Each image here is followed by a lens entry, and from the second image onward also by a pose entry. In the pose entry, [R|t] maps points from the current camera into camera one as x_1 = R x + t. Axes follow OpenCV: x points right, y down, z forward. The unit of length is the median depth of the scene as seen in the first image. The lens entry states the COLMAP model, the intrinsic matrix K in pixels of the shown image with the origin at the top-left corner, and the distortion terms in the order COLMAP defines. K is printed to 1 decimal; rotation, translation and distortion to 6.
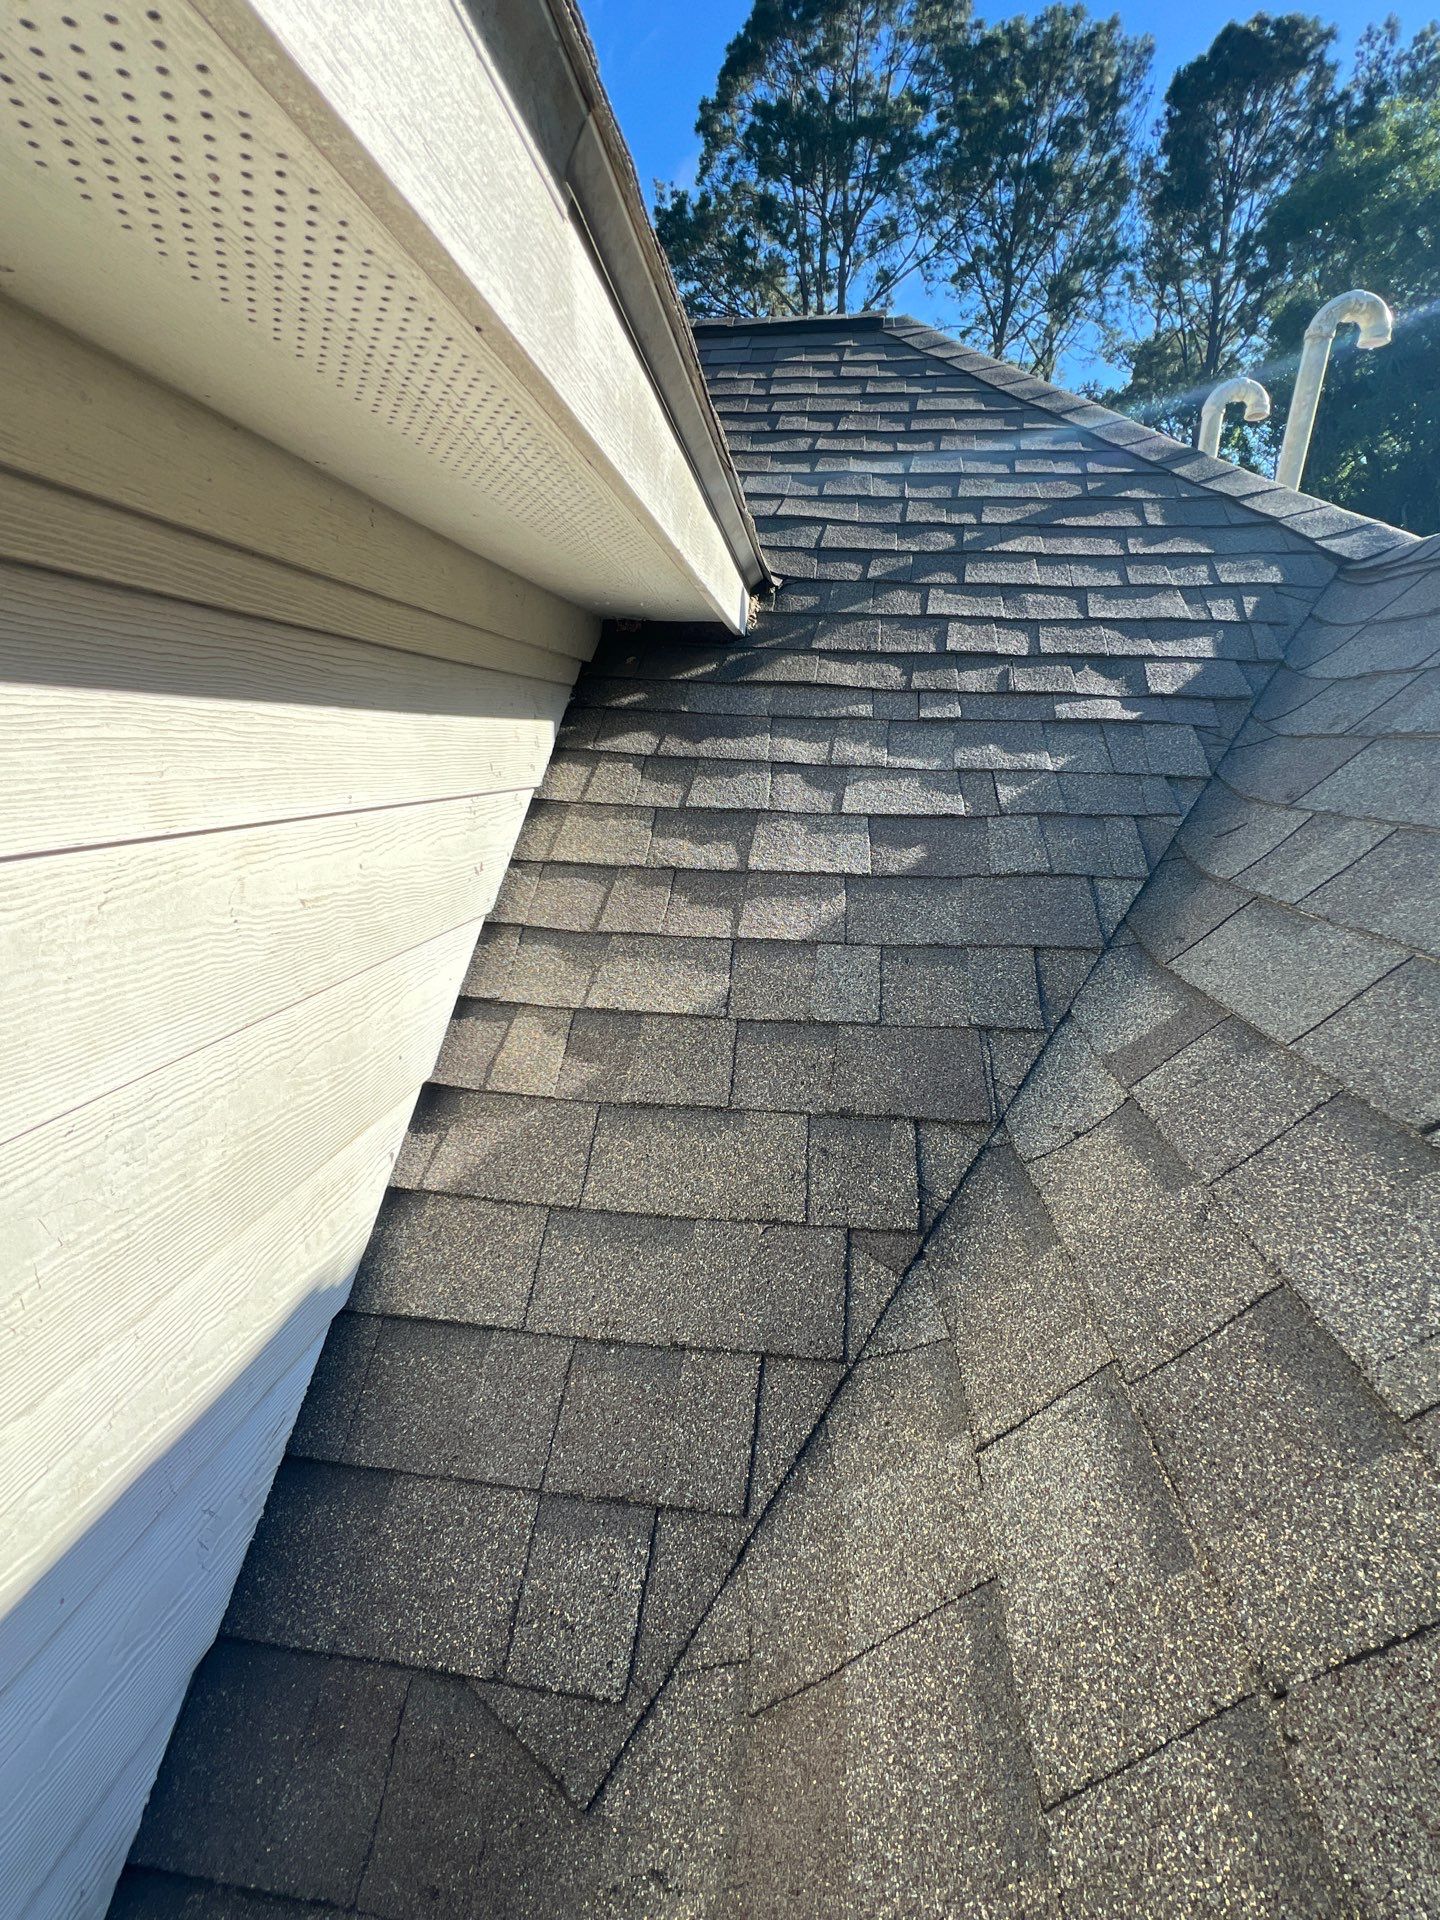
lens RADIAL K [[881.0, 0, 721.6], [0, 881.0, 957.7], [0, 0, 1]] dist [0.000138, 0.000398]
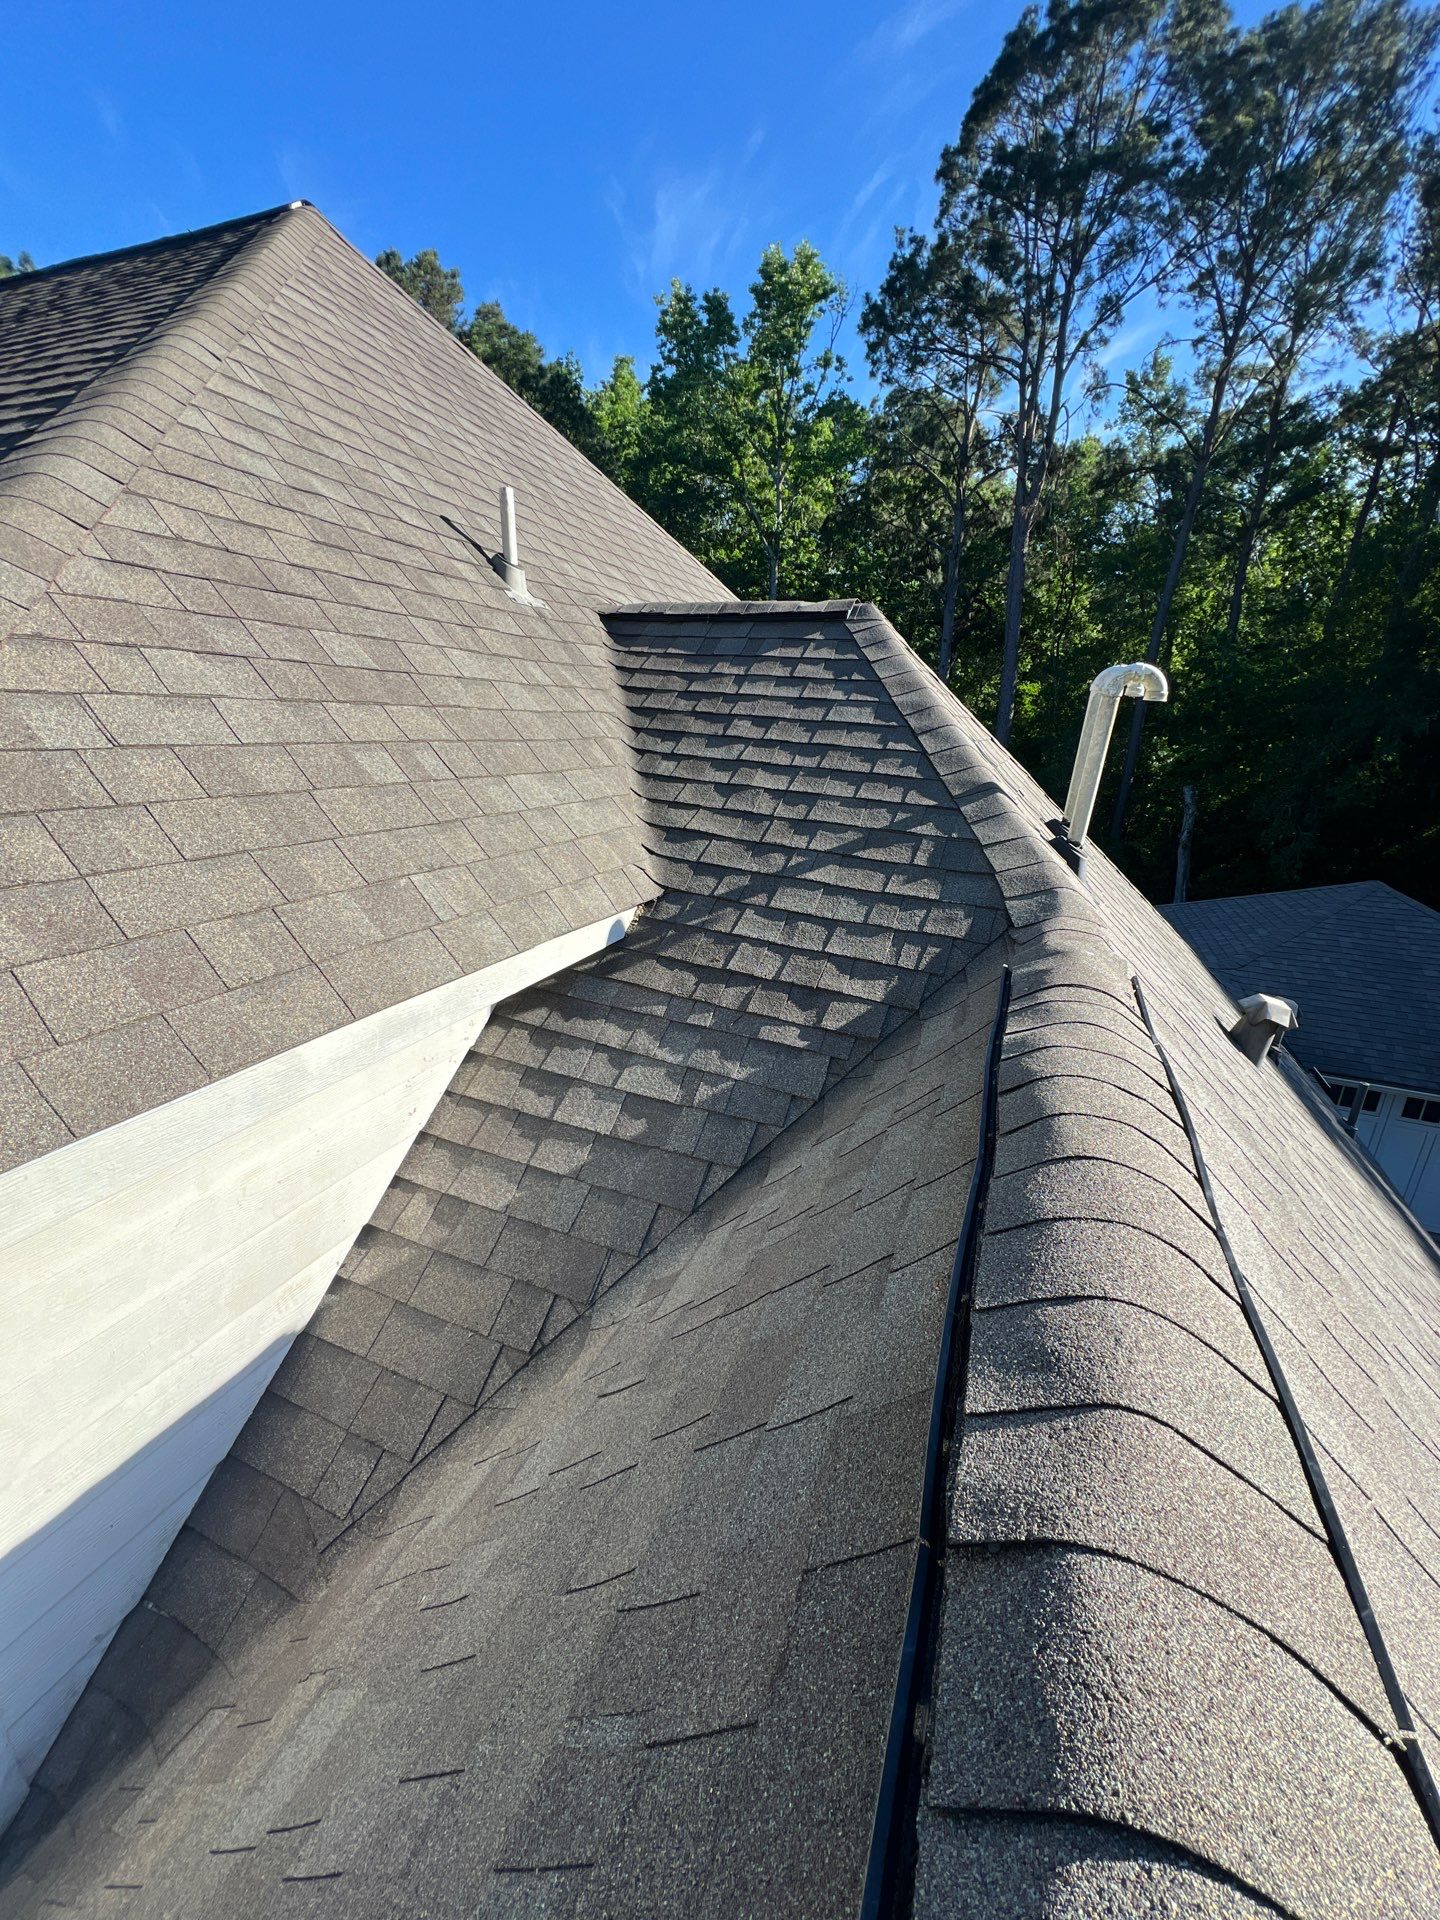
lens RADIAL K [[749.0, 0, 726.1], [0, 749.0, 964.8], [0, 0, 1]] dist [-0.000142, -0.000074]
pose [[0.966476, 0.104909, -0.234345, 0.718045], [-0.086394, 0.992371, 0.087953, -0.592827], [0.241784, -0.064759, 0.968167, -0.427777]]
